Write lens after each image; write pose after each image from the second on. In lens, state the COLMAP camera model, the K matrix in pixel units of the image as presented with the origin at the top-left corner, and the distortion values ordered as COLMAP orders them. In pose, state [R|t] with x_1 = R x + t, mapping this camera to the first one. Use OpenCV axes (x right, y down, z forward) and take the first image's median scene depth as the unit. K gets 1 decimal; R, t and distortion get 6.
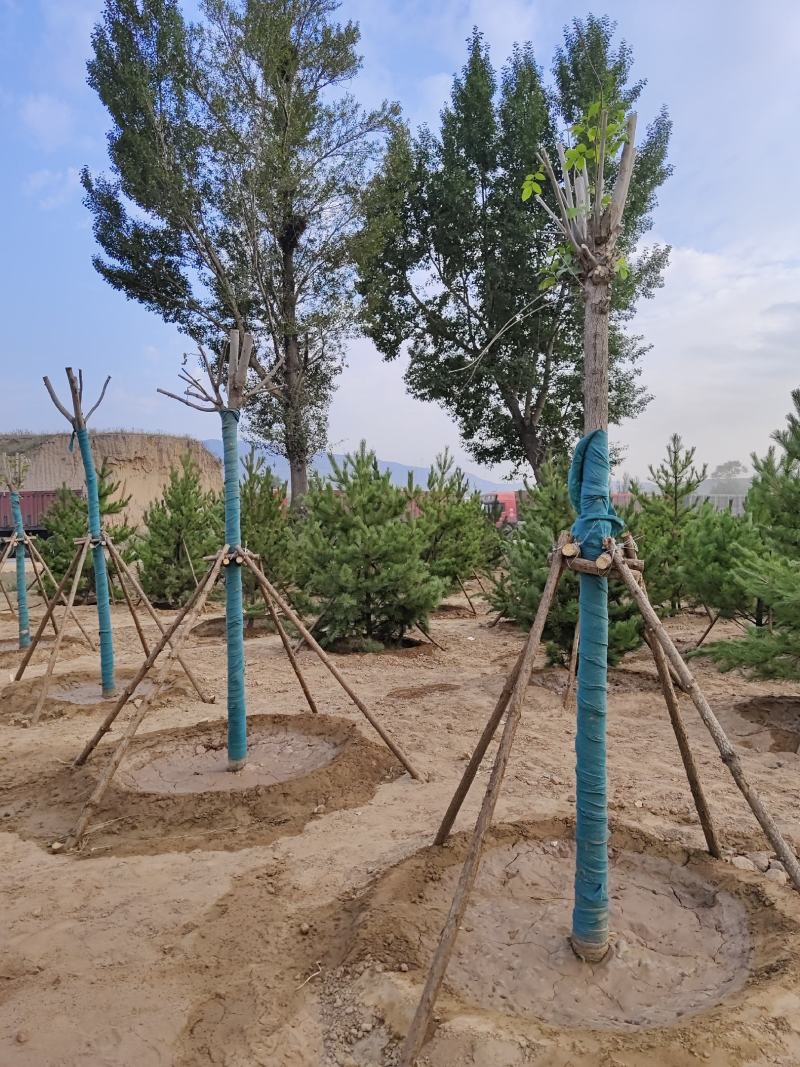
lens RADIAL K [[703.9, 0, 402.7], [0, 703.9, 536.1], [0, 0, 1]] dist [-0.009433, -0.010154]
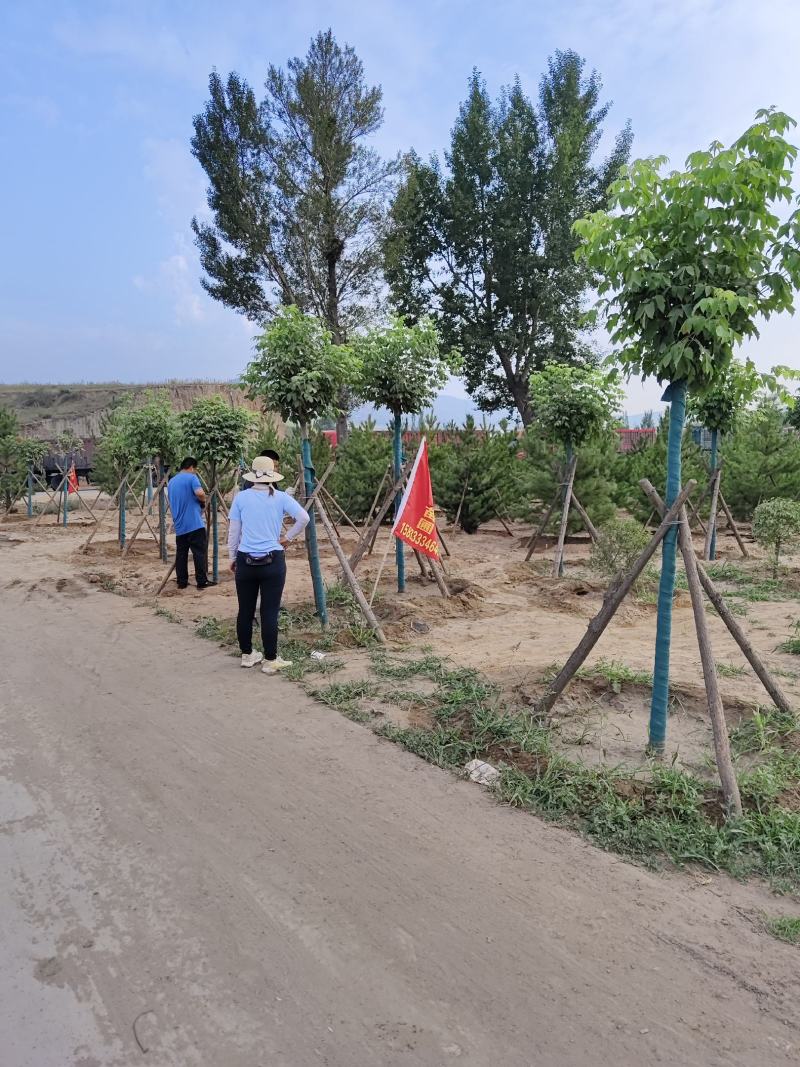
lens RADIAL K [[703.9, 0, 397.6], [0, 703.9, 532.1], [0, 0, 1]] dist [-0.009433, -0.010154]
pose [[0.996378, -0.000279, -0.085030, 0.082114], [0.007693, 0.996190, 0.086875, 0.005962], [0.084682, -0.087214, 0.992584, -0.407115]]
